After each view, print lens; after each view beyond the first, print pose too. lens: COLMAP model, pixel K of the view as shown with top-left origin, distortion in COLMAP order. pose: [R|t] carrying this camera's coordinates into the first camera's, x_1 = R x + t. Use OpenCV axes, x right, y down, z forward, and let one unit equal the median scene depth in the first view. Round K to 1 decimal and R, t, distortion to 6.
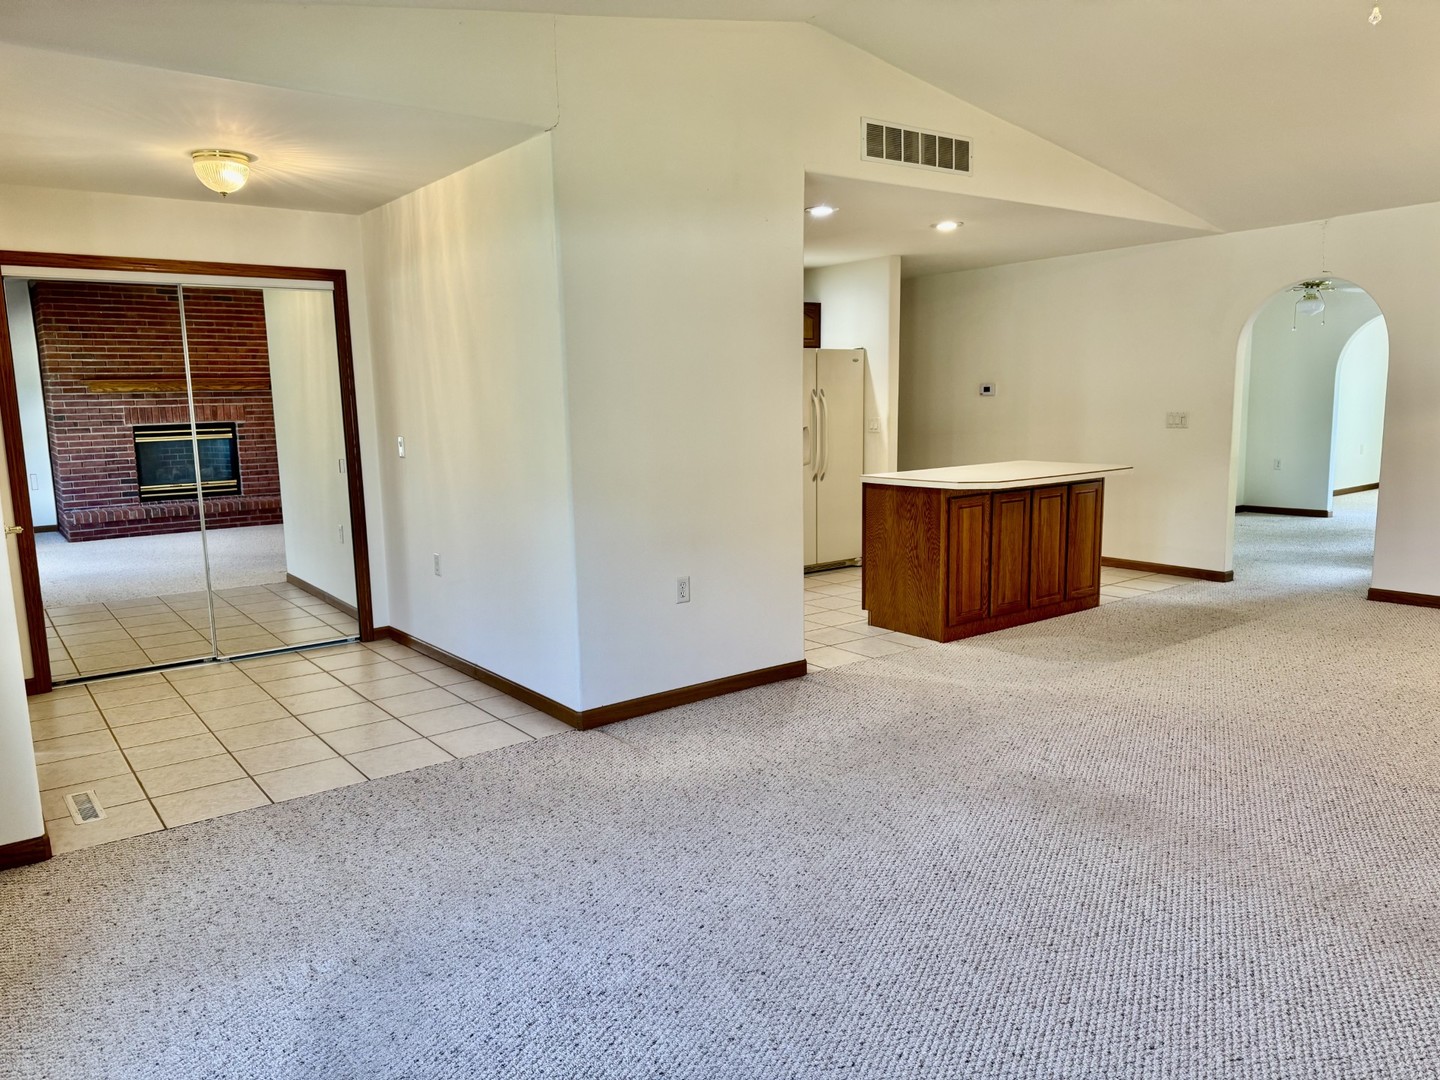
lens RADIAL K [[1008.4, 0, 726.8], [0, 1008.4, 545.8], [0, 0, 1]] dist [0.065301, -0.087436]
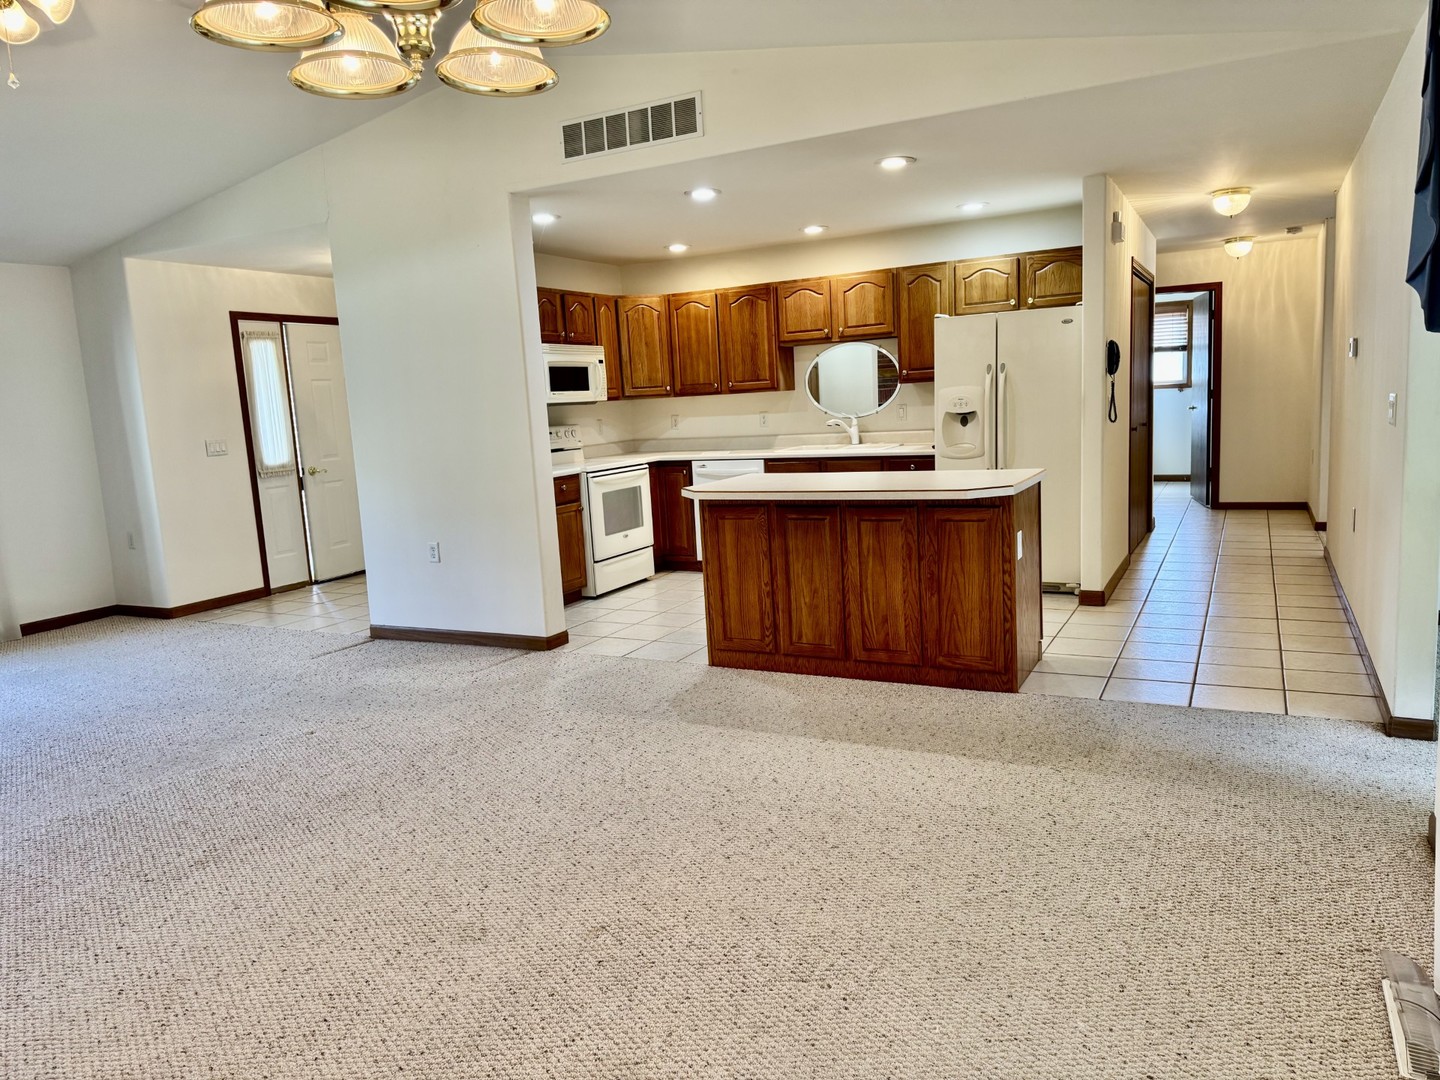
lens RADIAL K [[1008.4, 0, 708.2], [0, 1008.4, 551.9], [0, 0, 1]] dist [0.065301, -0.087436]
pose [[0.431421, 0.136400, -0.891780, 1.036497], [-0.089002, 0.990117, 0.108384, -0.105095], [0.897750, 0.032611, 0.439297, 0.622532]]
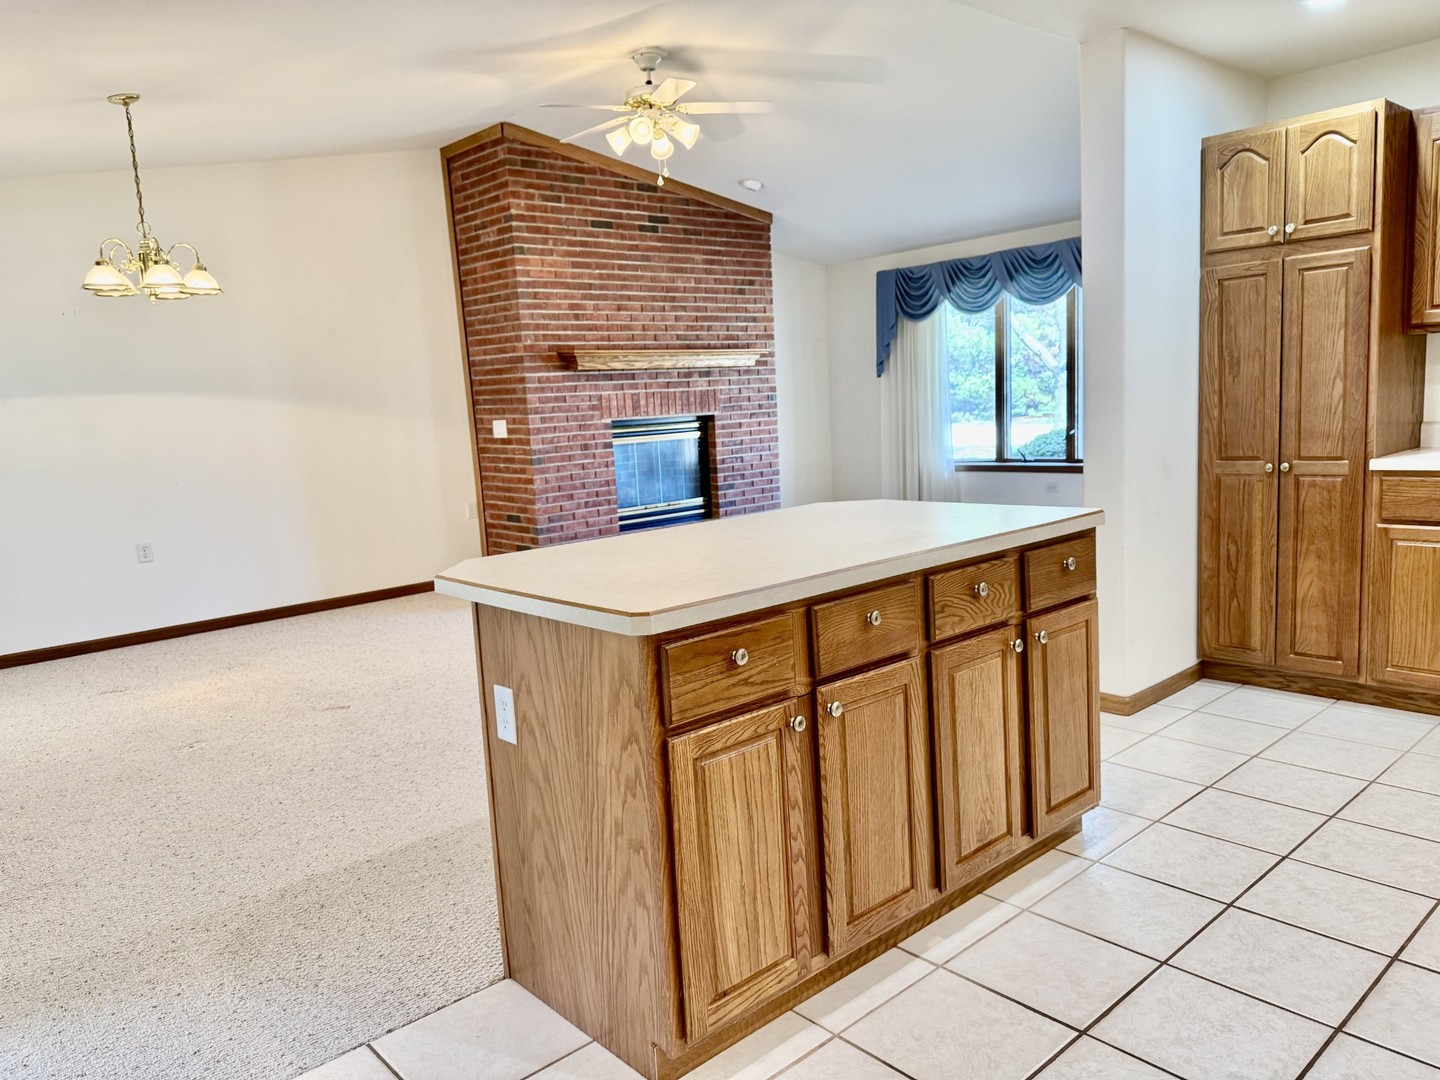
lens RADIAL K [[1008.4, 0, 719.6], [0, 1008.4, 555.7], [0, 0, 1]] dist [0.065301, -0.087436]
pose [[-0.992961, 0.093226, -0.073057, 0.373152], [0.067349, 0.951811, 0.299200, -0.215388], [0.097429, 0.292174, -0.951389, 1.551302]]
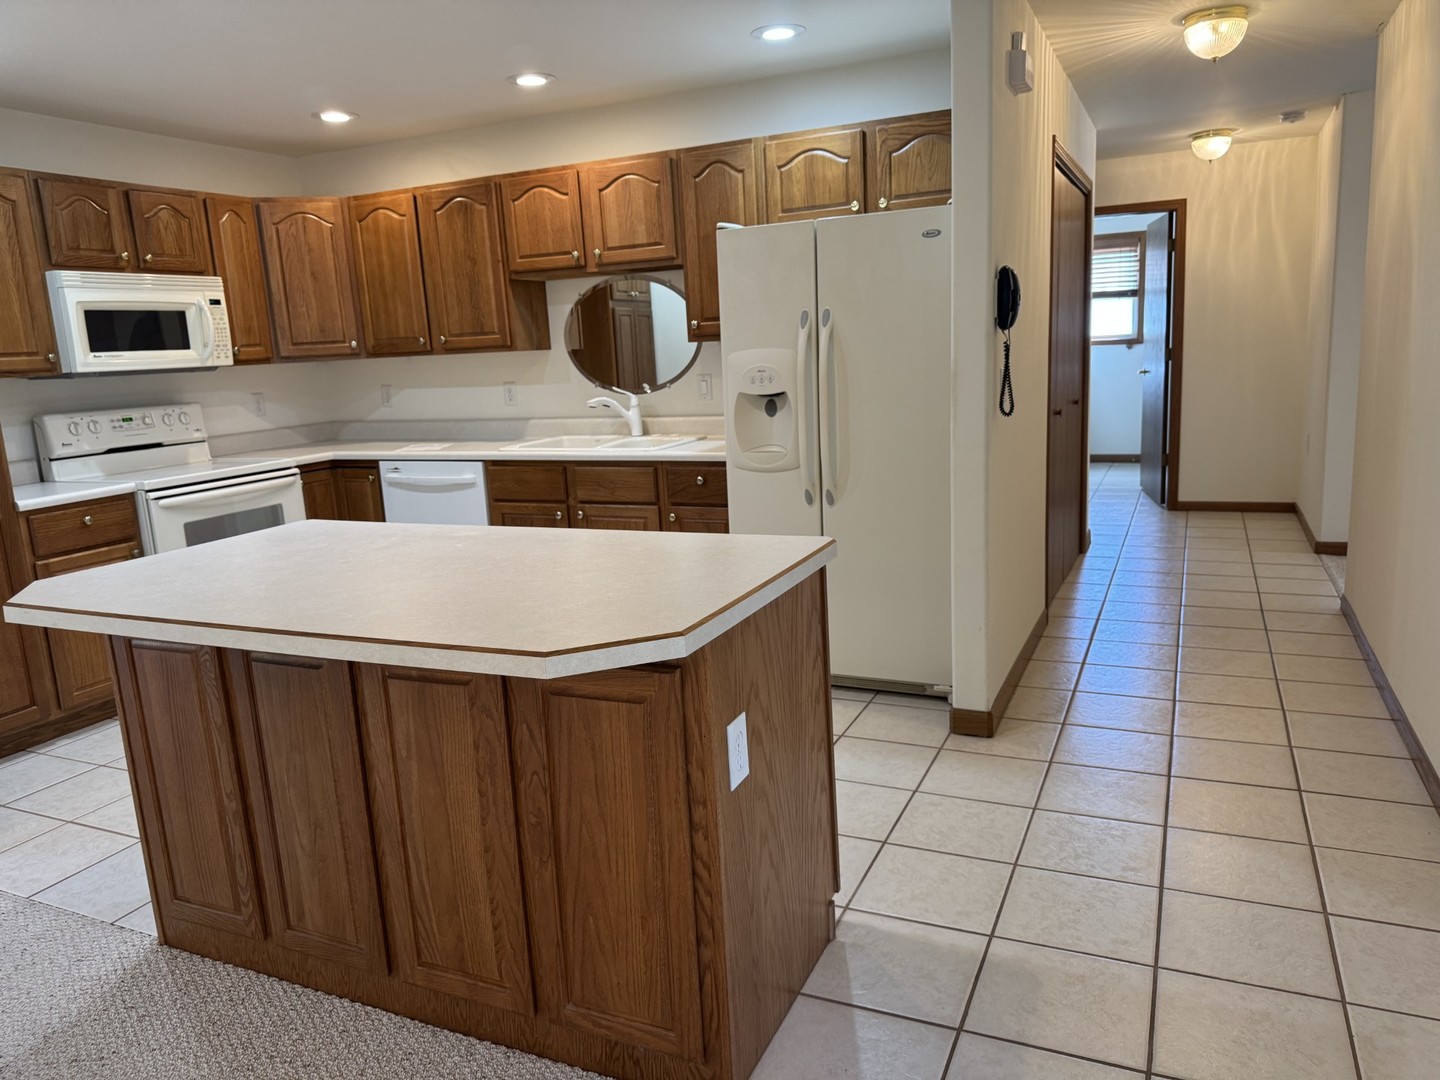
lens RADIAL K [[1008.4, 0, 715.8], [0, 1008.4, 546.5], [0, 0, 1]] dist [0.065301, -0.087436]
pose [[0.475663, 0.172415, -0.862565, 0.694235], [-0.088392, 0.985007, 0.148145, -0.159753], [0.875175, 0.005777, 0.483772, 1.031279]]
